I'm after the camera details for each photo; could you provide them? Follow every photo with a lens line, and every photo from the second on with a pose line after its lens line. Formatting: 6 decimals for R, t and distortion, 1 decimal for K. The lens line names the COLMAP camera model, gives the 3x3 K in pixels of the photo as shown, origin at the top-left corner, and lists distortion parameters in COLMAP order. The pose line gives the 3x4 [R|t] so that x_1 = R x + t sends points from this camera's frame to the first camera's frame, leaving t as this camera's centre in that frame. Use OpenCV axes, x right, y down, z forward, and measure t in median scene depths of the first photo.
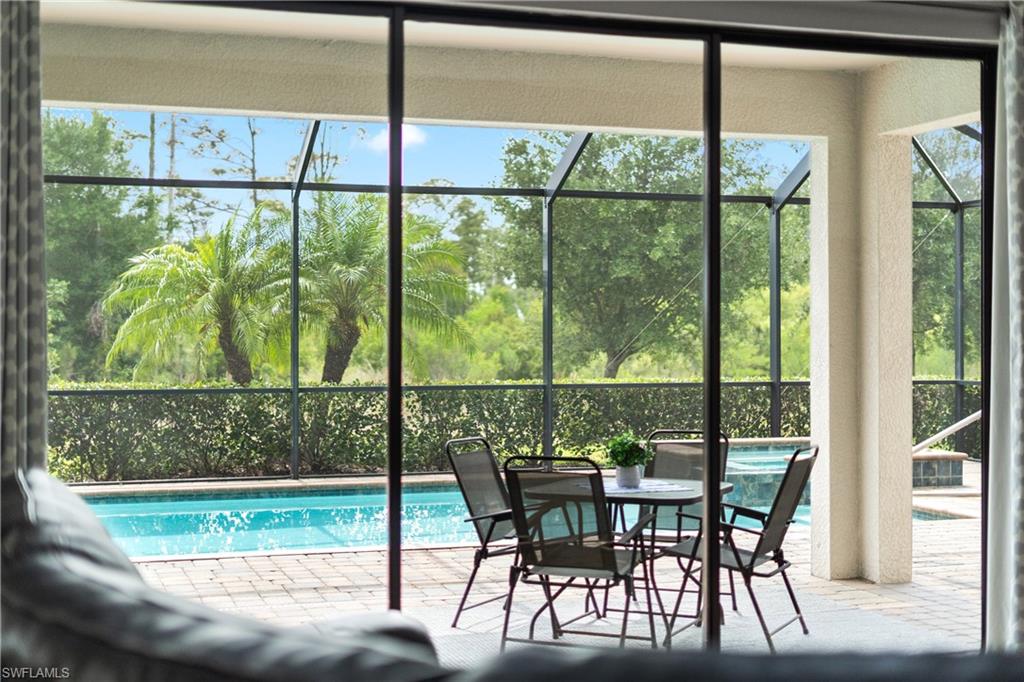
lens RADIAL K [[1464.0, 0, 512.0], [0, 1464.0, 341.0], [0, 0, 1]] dist [-0.021321, -0.028106]
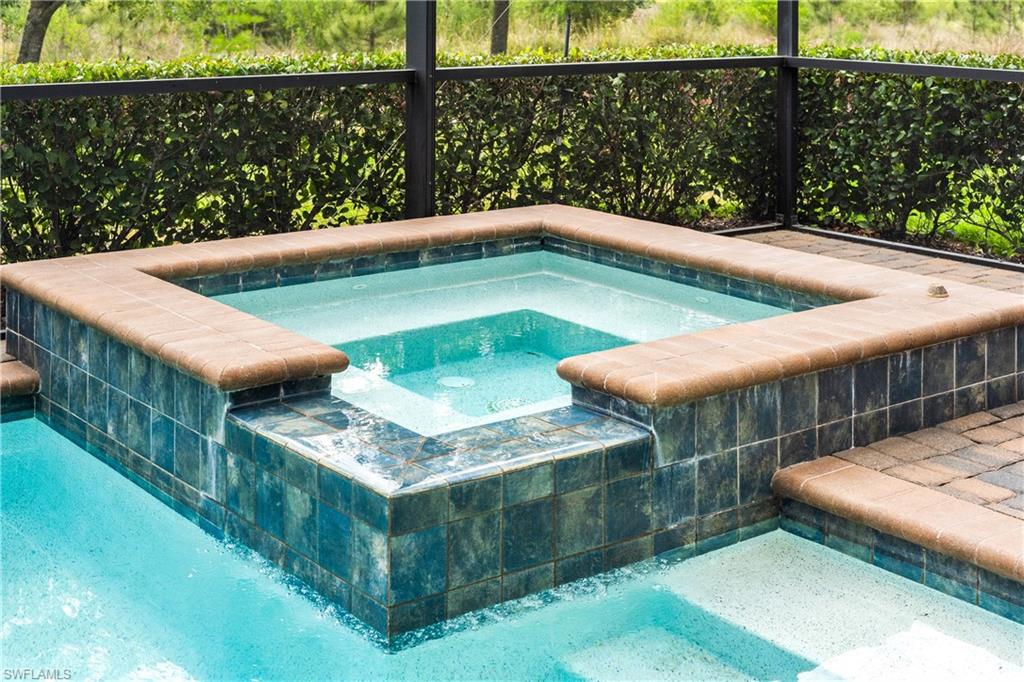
lens RADIAL K [[1439.9, 0, 512.0], [0, 1439.9, 341.0], [0, 0, 1]] dist [0.027586, 0.055990]
pose [[0.937053, -0.071715, 0.341744, 0.083331], [-0.012061, 0.971452, 0.236930, 0.009525], [-0.348980, -0.226138, 0.909437, 0.749645]]
